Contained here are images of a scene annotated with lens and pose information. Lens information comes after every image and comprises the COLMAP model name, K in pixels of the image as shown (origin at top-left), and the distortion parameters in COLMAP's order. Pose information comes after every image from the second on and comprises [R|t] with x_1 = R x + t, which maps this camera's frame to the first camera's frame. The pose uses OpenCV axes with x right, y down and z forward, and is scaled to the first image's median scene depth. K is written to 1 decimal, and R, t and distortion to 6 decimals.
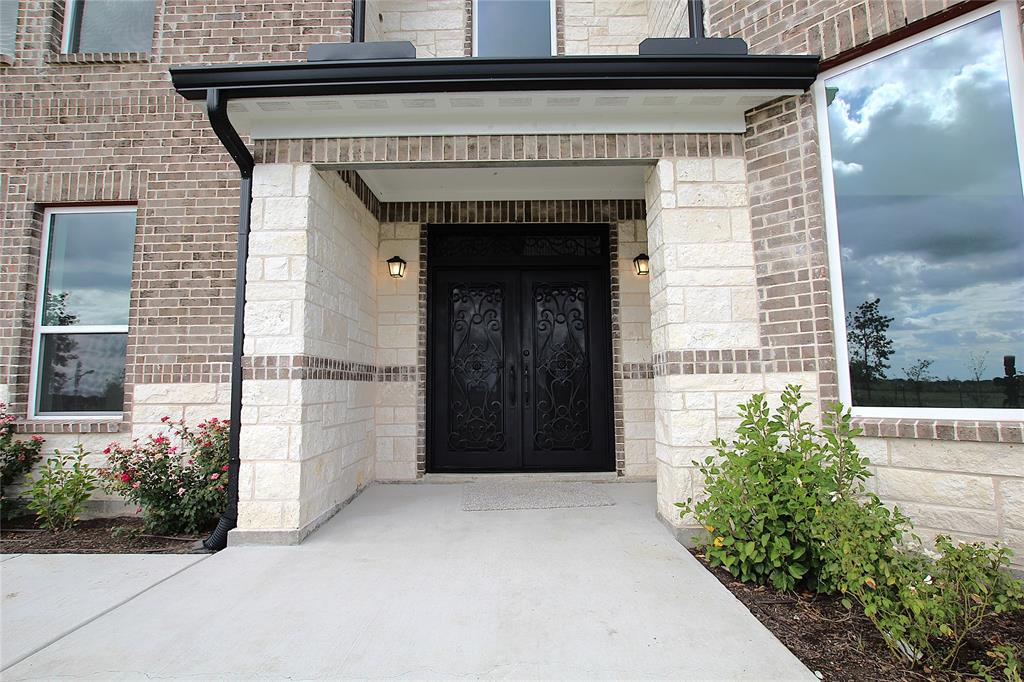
lens RADIAL K [[474.5, 0, 514.0], [0, 474.5, 341.9], [0, 0, 1]] dist [-0.025111, 0.002064]
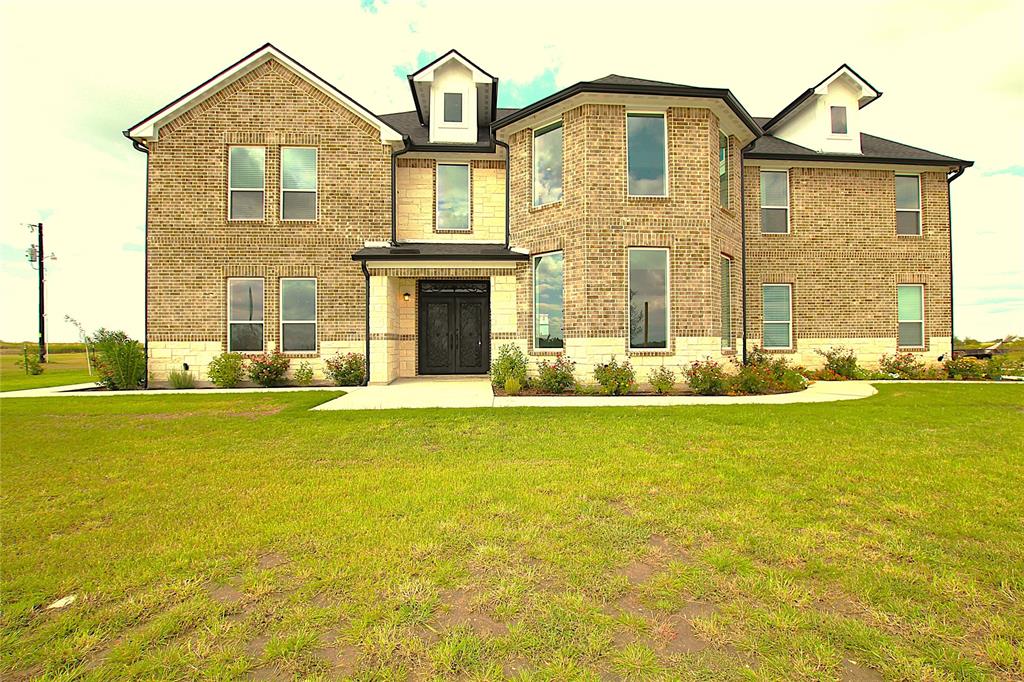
lens RADIAL K [[474.5, 0, 514.0], [0, 474.5, 341.9], [0, 0, 1]] dist [-0.025111, 0.002064]
pose [[0.997545, 0.005119, 0.069842, 0.231533], [-0.011297, 0.996025, 0.088358, -0.213550], [-0.069112, -0.088930, 0.993637, -2.398451]]
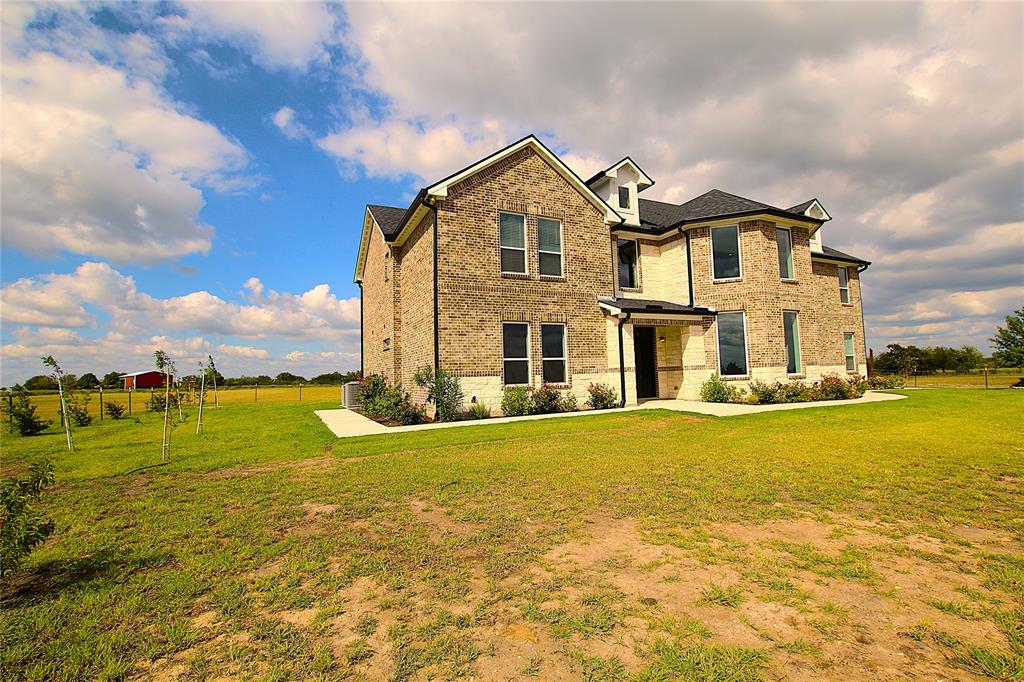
lens RADIAL K [[459.3, 0, 511.4], [0, 459.3, 353.5], [0, 0, 1]] dist [-0.061148, 0.000255]
pose [[0.903950, 0.005342, 0.427605, -3.246717], [-0.017193, 0.999567, 0.023859, -0.176349], [-0.427292, -0.028919, 0.903651, -2.378419]]
